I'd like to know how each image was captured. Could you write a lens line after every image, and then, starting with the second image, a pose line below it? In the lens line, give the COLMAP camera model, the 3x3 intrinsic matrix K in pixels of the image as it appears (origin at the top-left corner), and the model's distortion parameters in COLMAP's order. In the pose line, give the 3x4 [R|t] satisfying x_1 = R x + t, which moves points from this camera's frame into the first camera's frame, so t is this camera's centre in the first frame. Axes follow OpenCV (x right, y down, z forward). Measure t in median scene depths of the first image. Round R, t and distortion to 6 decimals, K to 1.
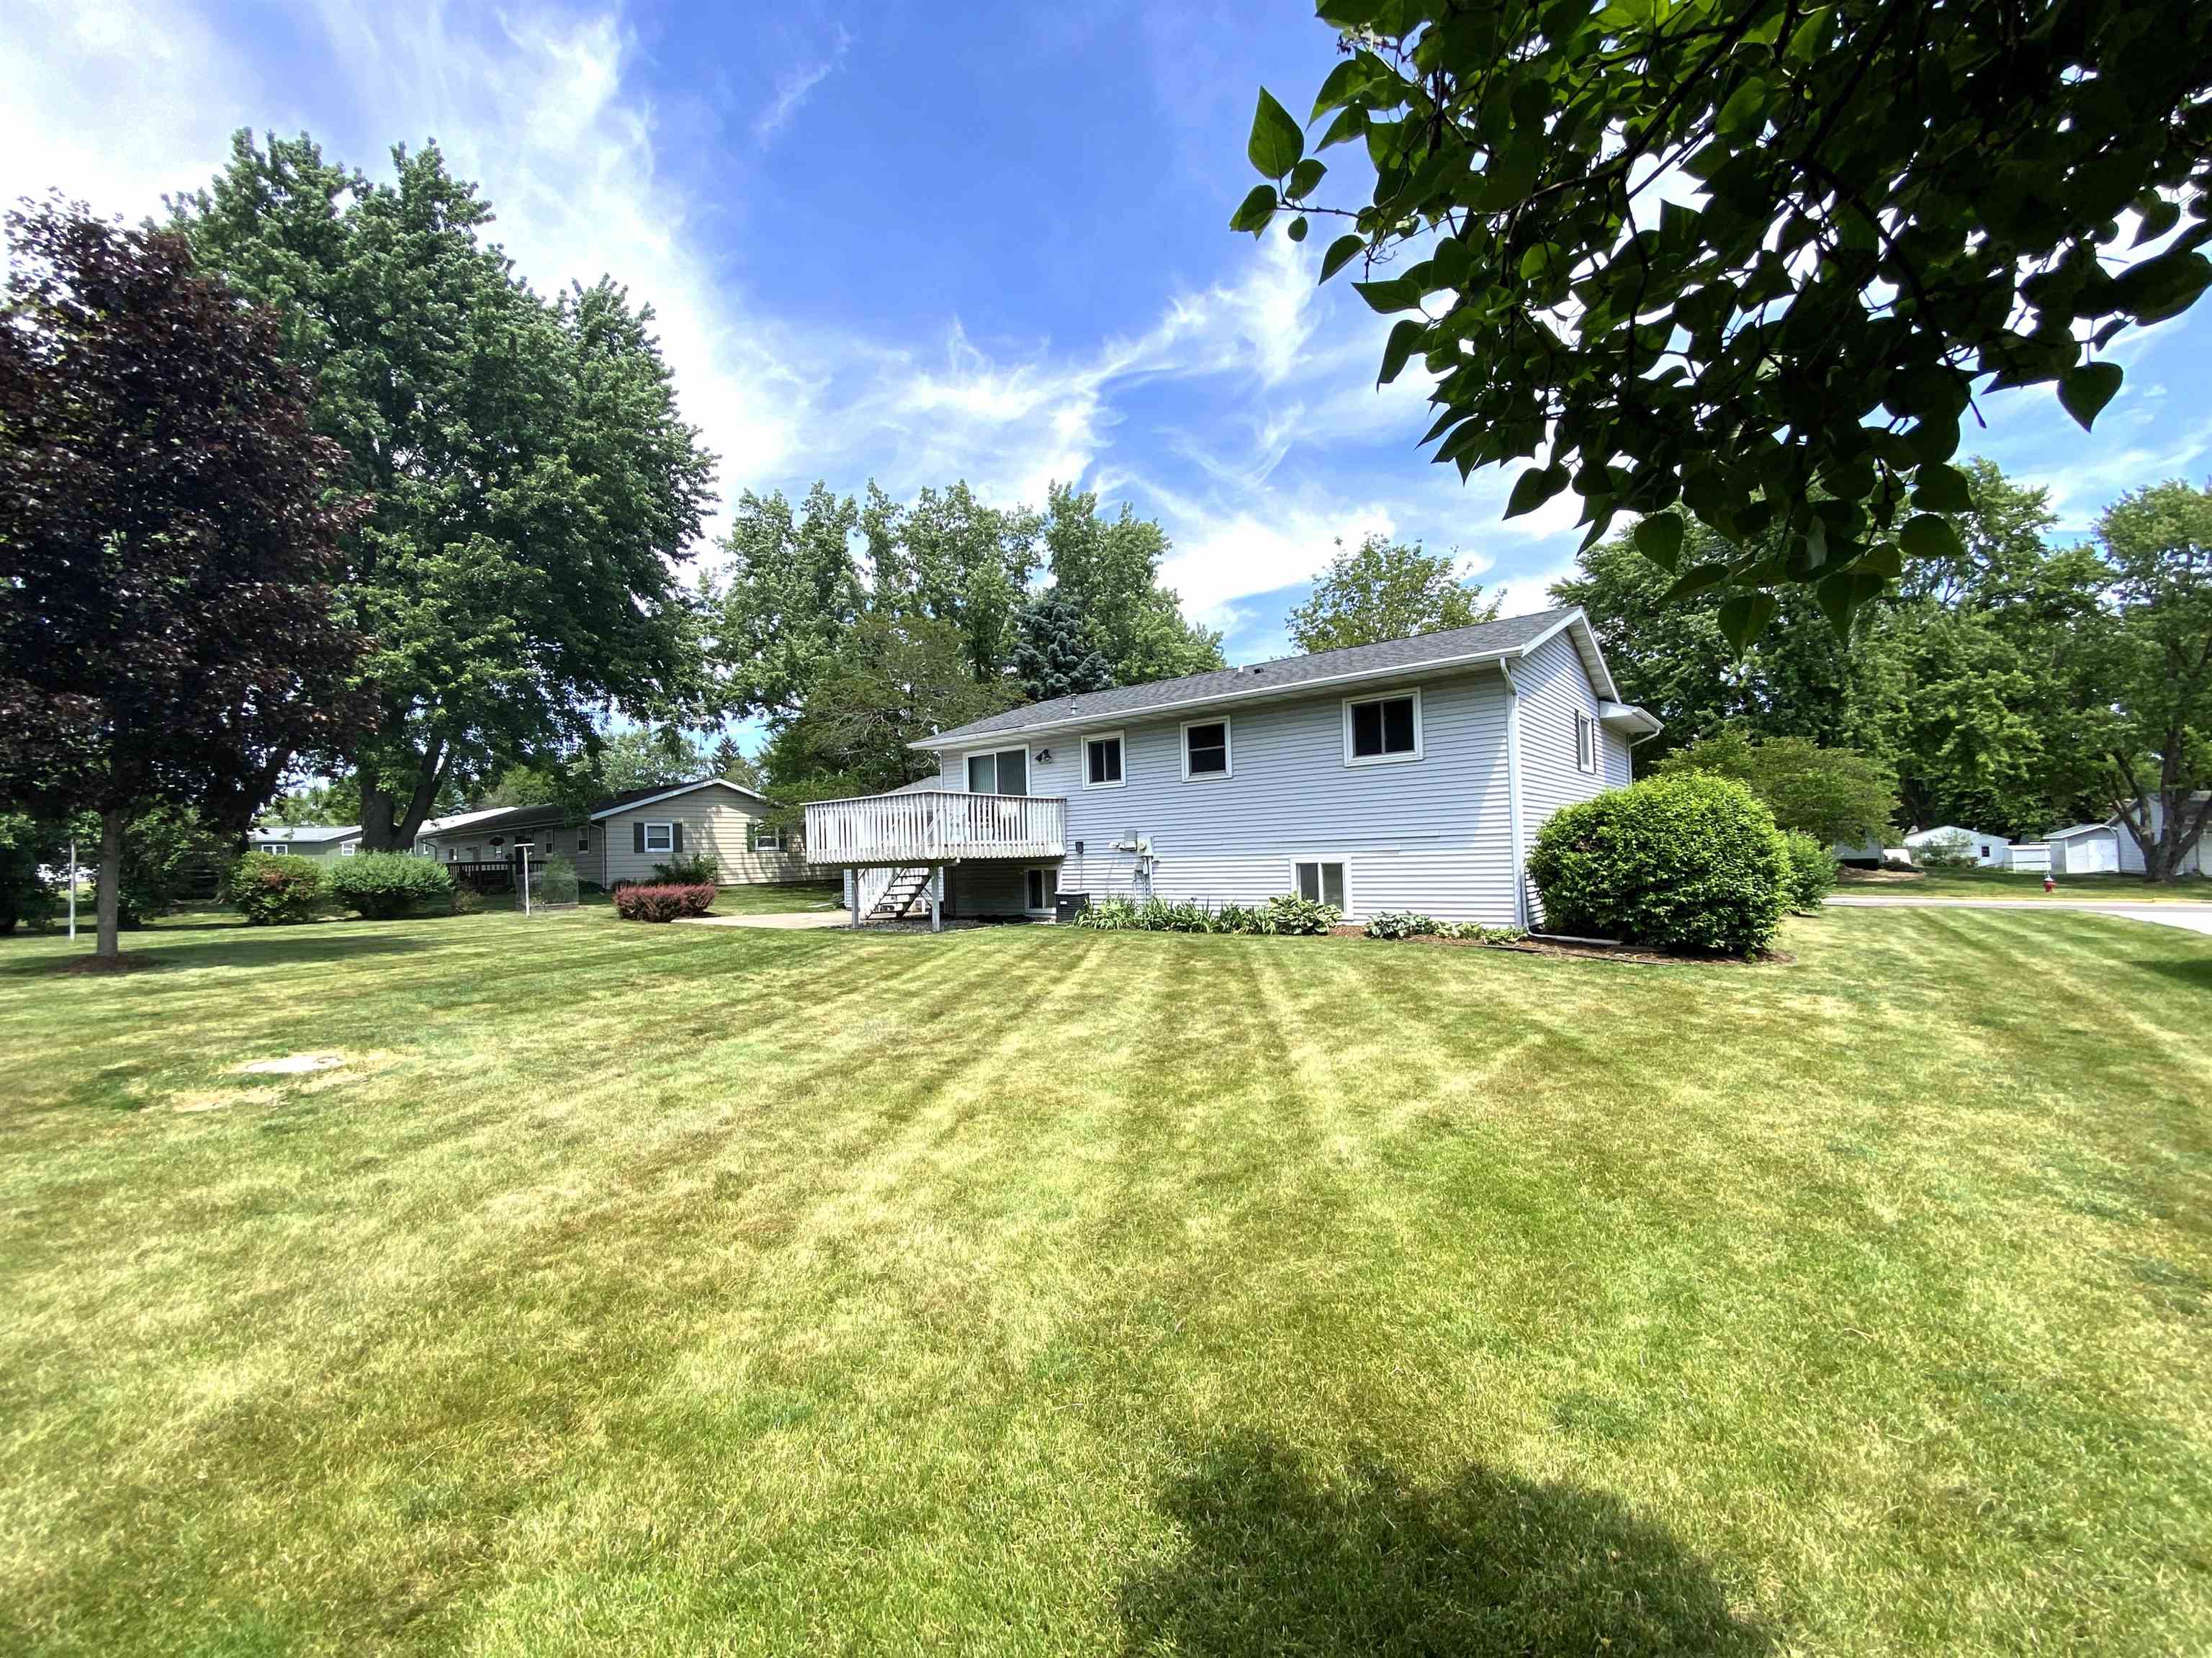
lens RADIAL K [[867.2, 0, 1102.3], [0, 867.2, 842.9], [0, 0, 1]] dist [0.013098, -0.000106]
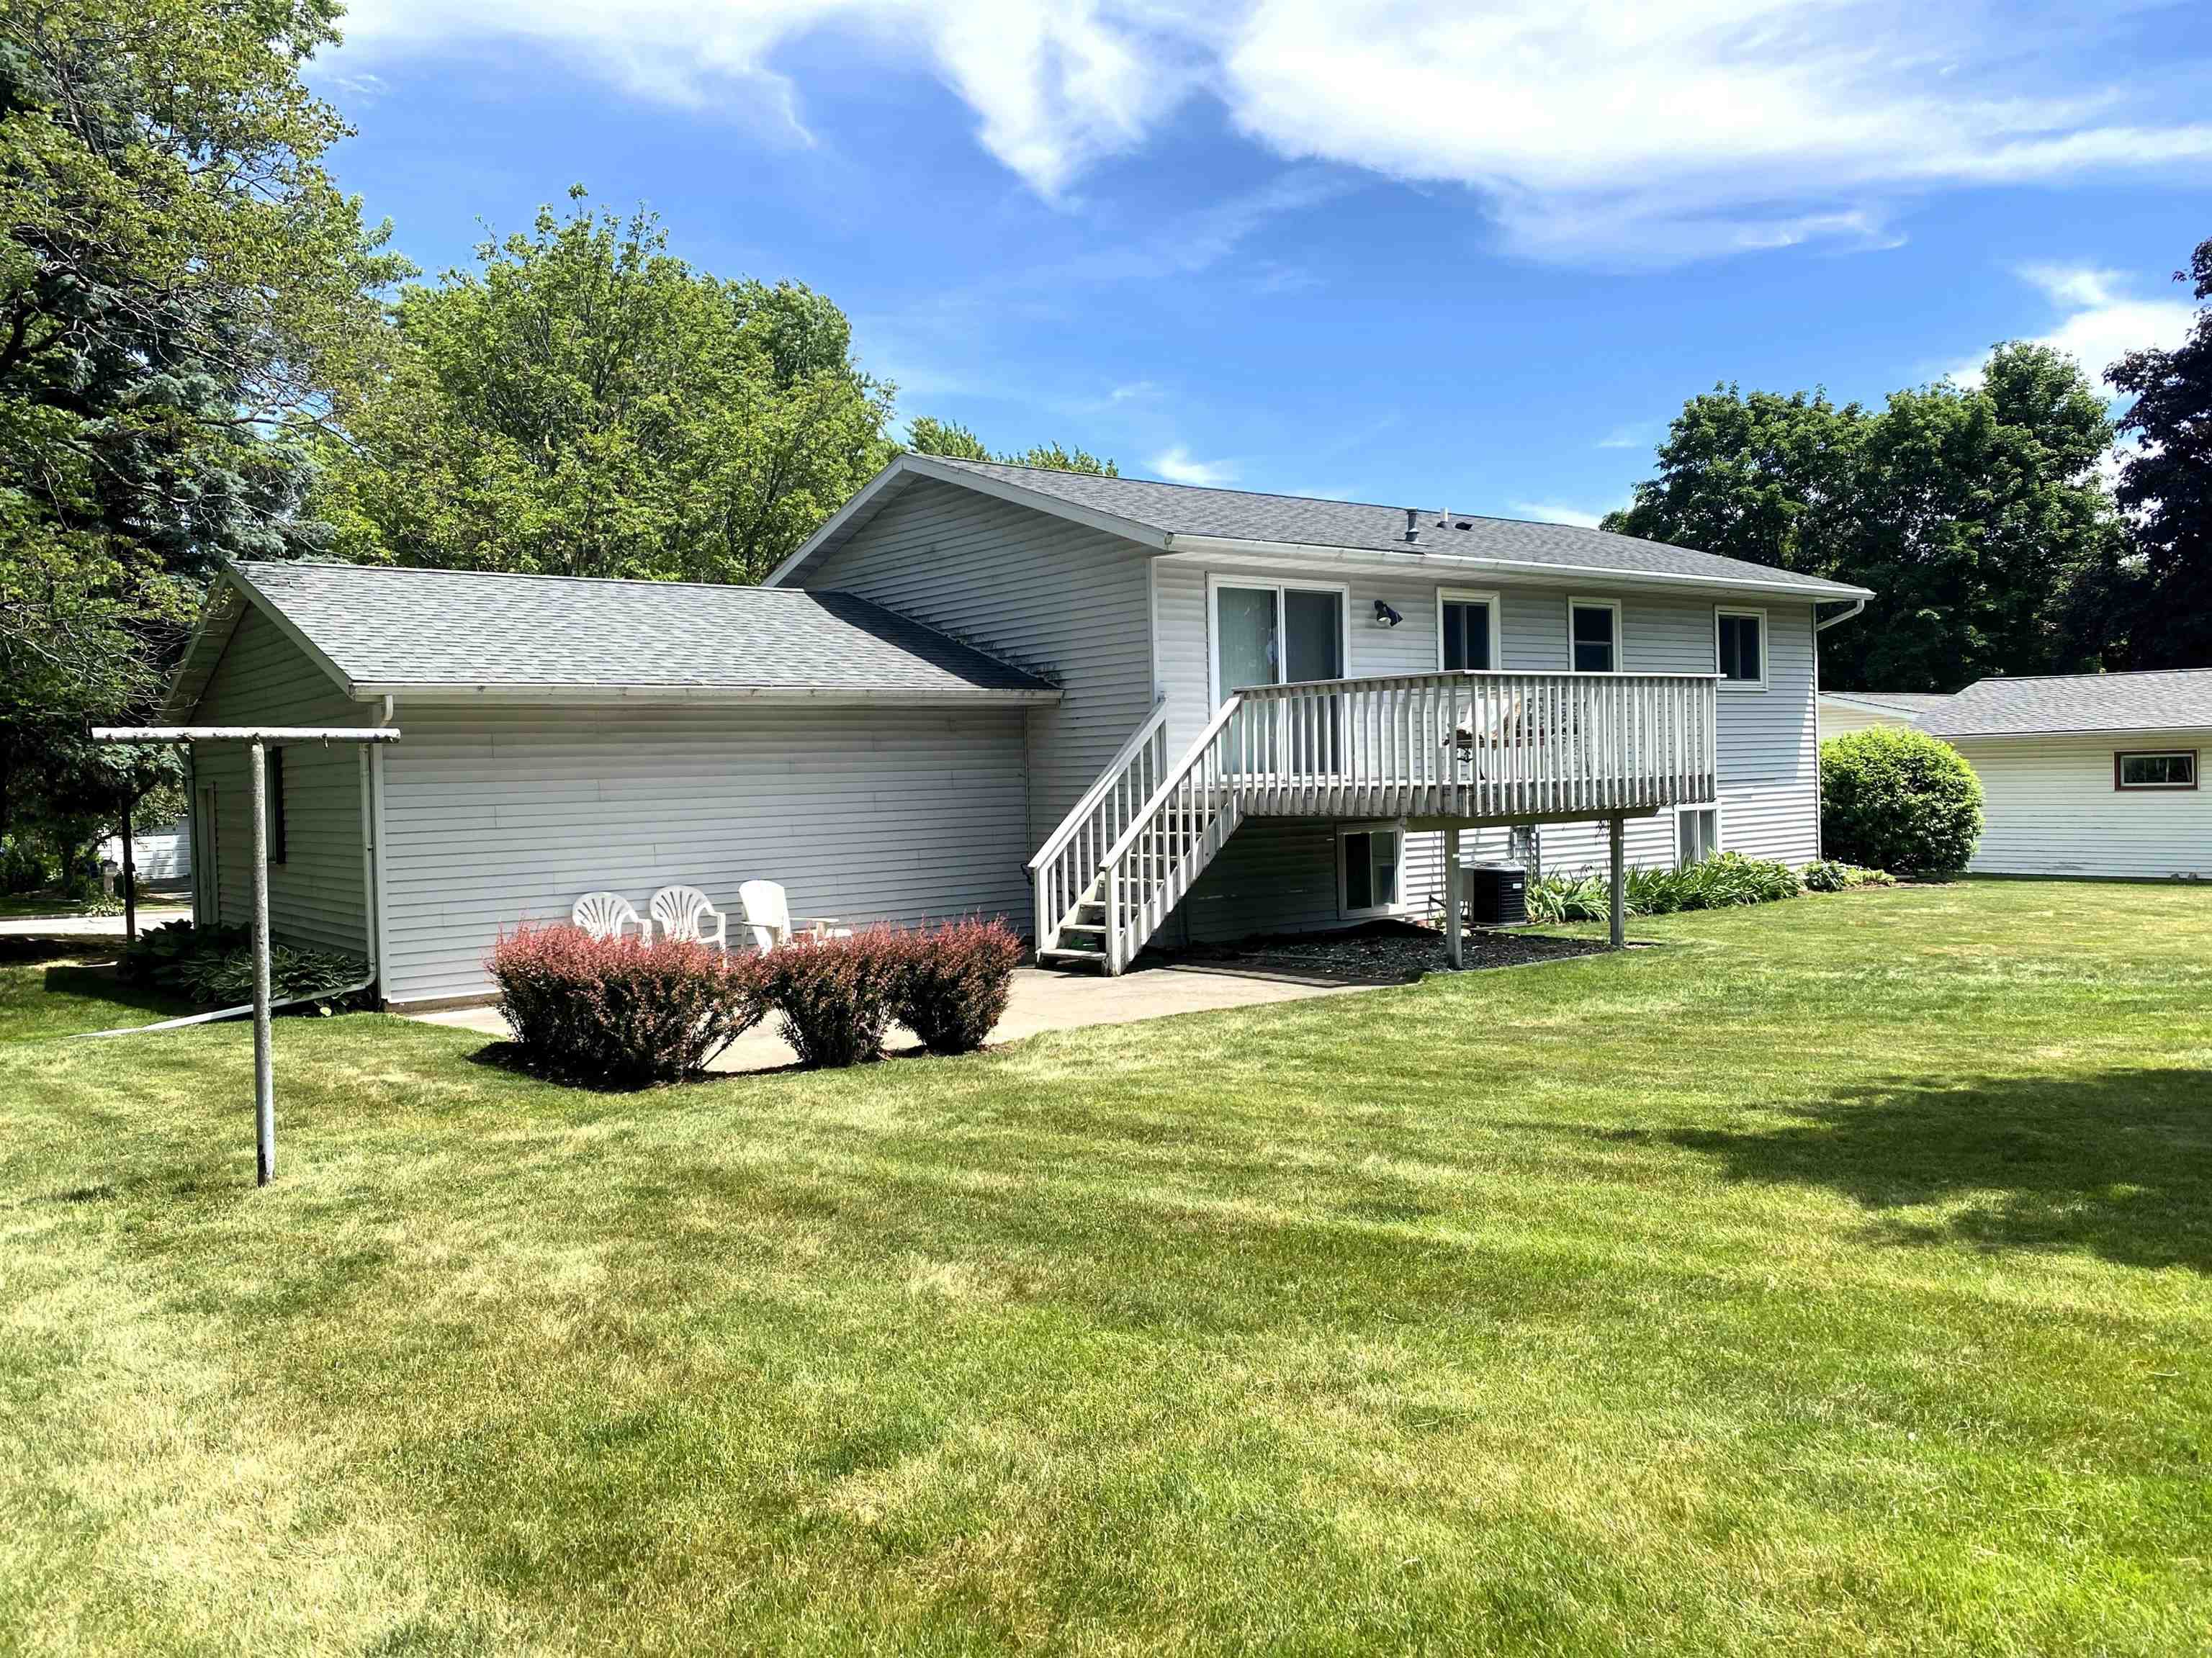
lens RADIAL K [[1712.4, 0, 1106.0], [0, 1712.4, 829.0], [0, 0, 1]] dist [-0.000041, -0.003456]
pose [[0.243882, -0.001867, 0.969803, -1.201220], [0.012272, 0.999924, -0.001161, 0.030358], [-0.969727, 0.012184, 0.243886, 0.999699]]
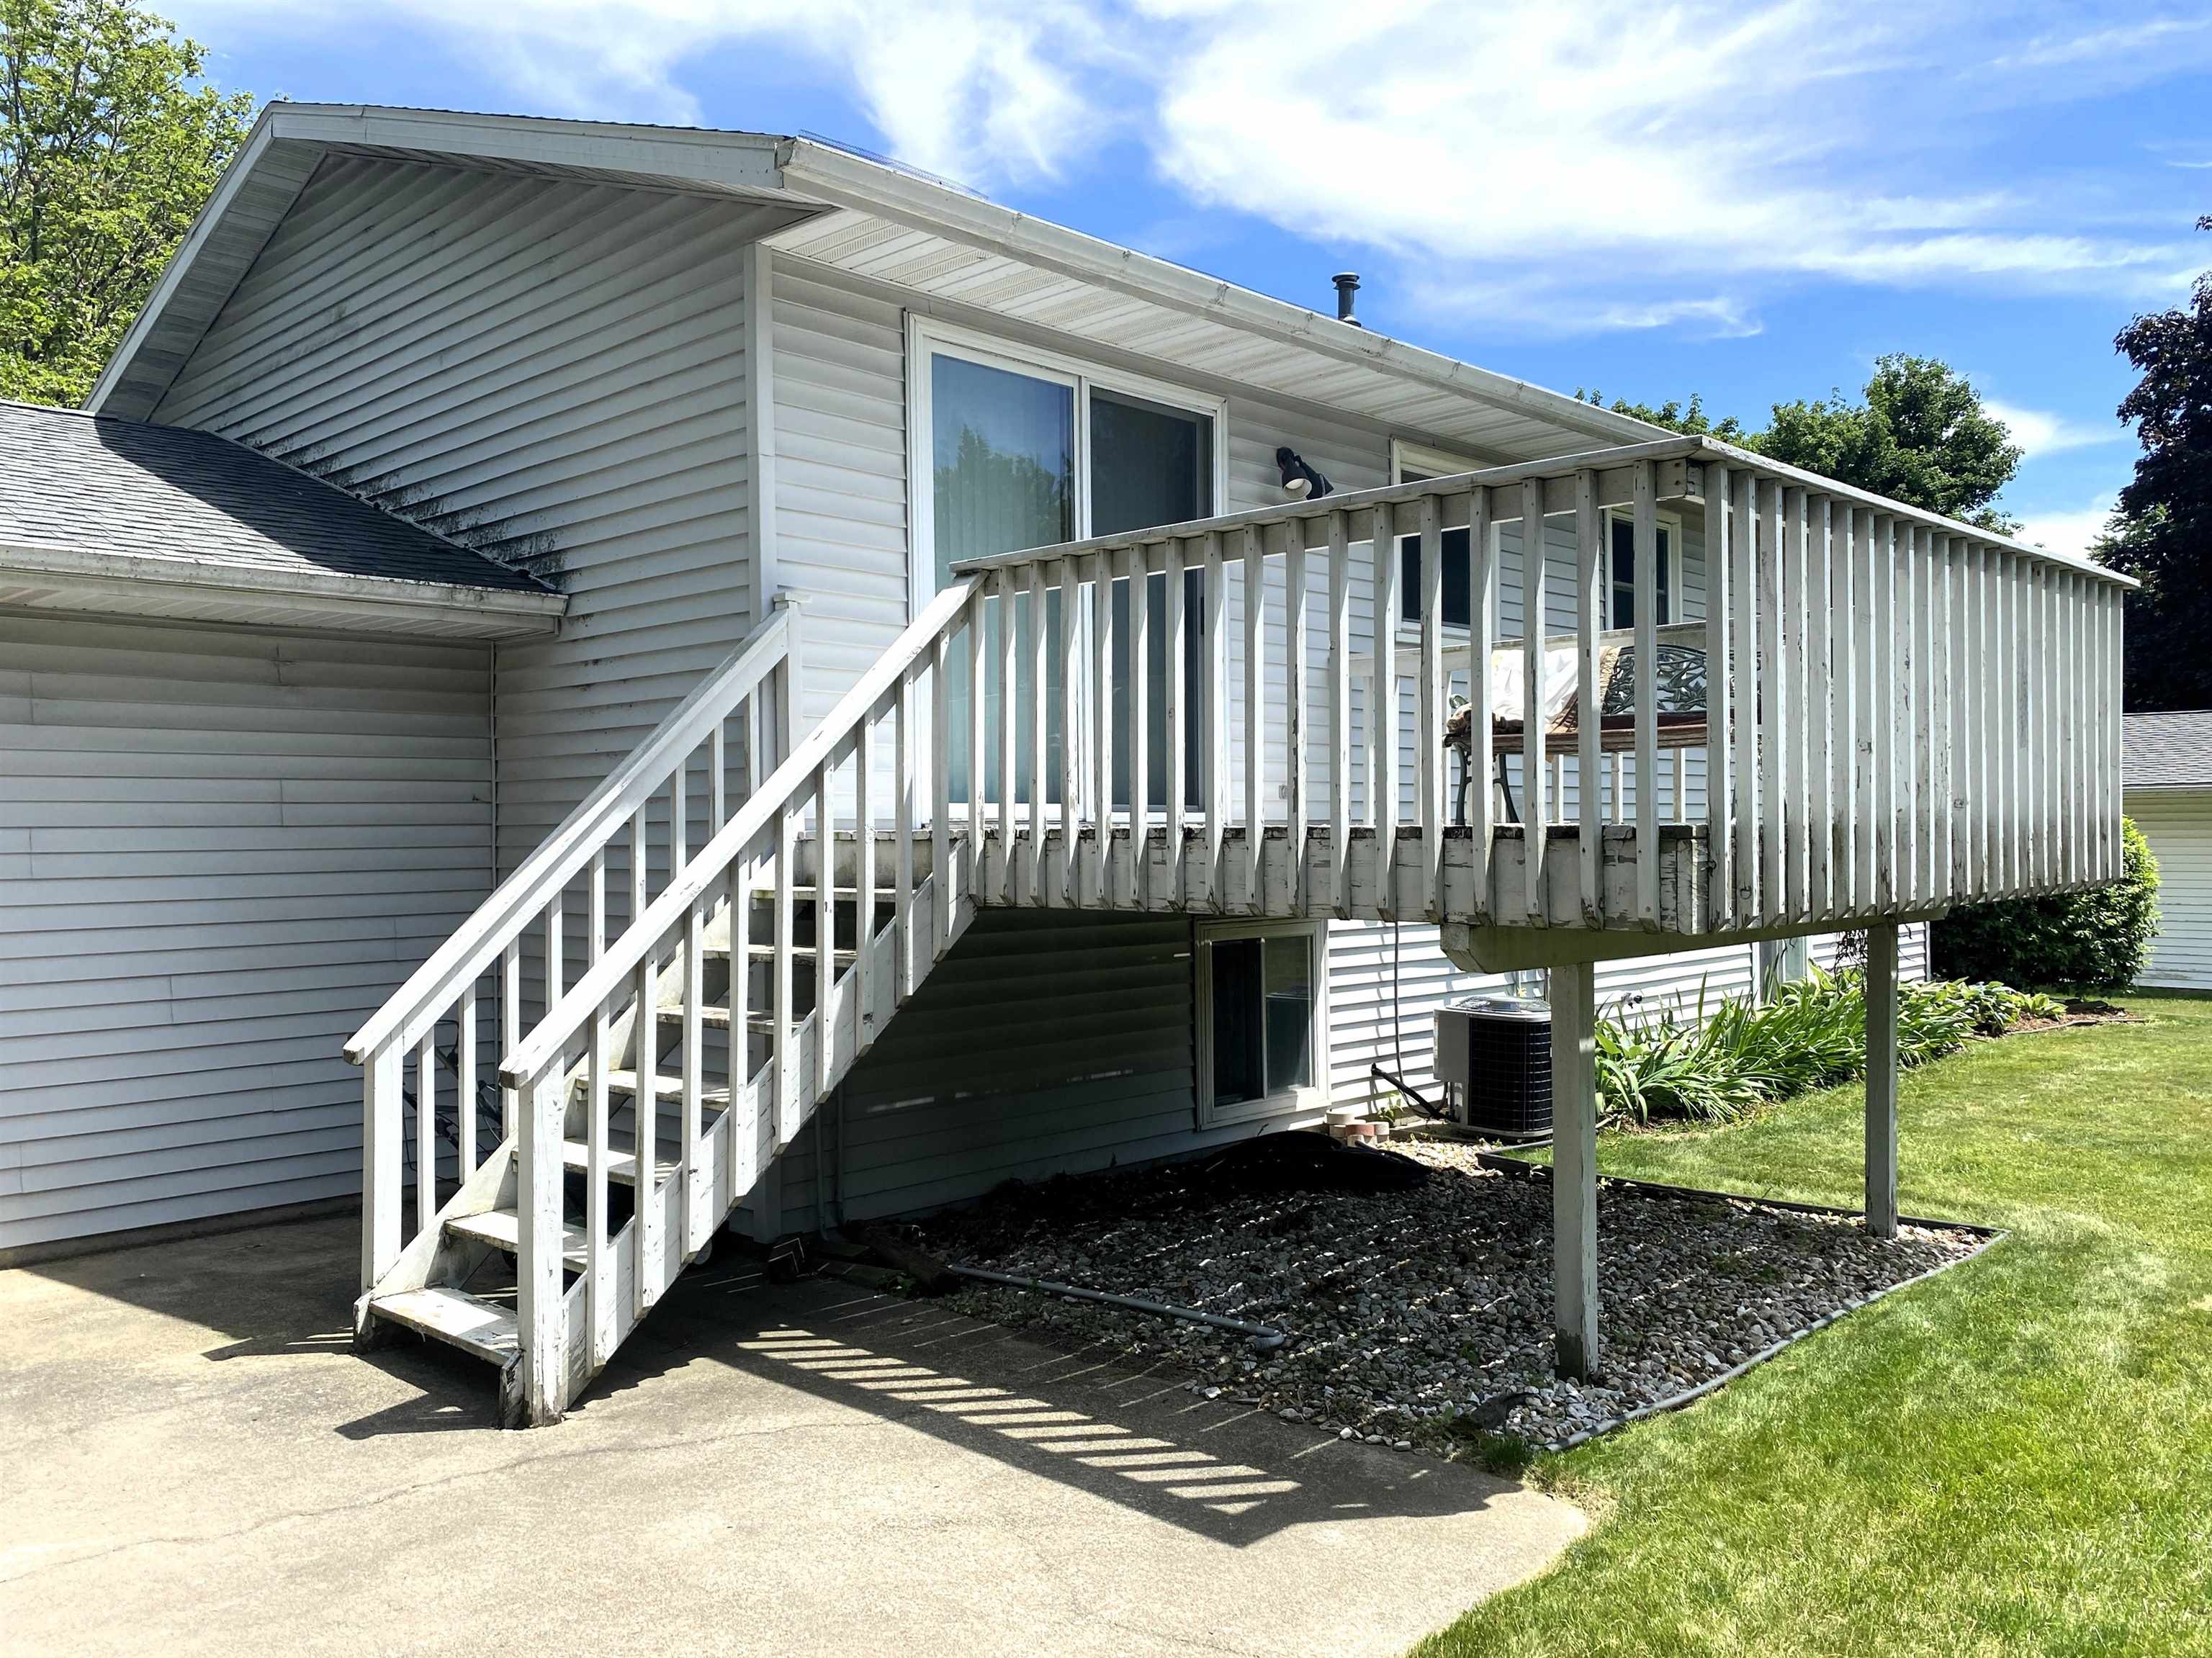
lens RADIAL K [[1712.4, 0, 1106.0], [0, 1712.4, 829.0], [0, 0, 1]] dist [-0.000041, -0.003456]
pose [[0.121493, 0.036579, 0.991918, -0.601840], [-0.002356, 0.999329, -0.036564, 0.019641], [-0.992589, 0.002106, 0.121498, 1.088847]]
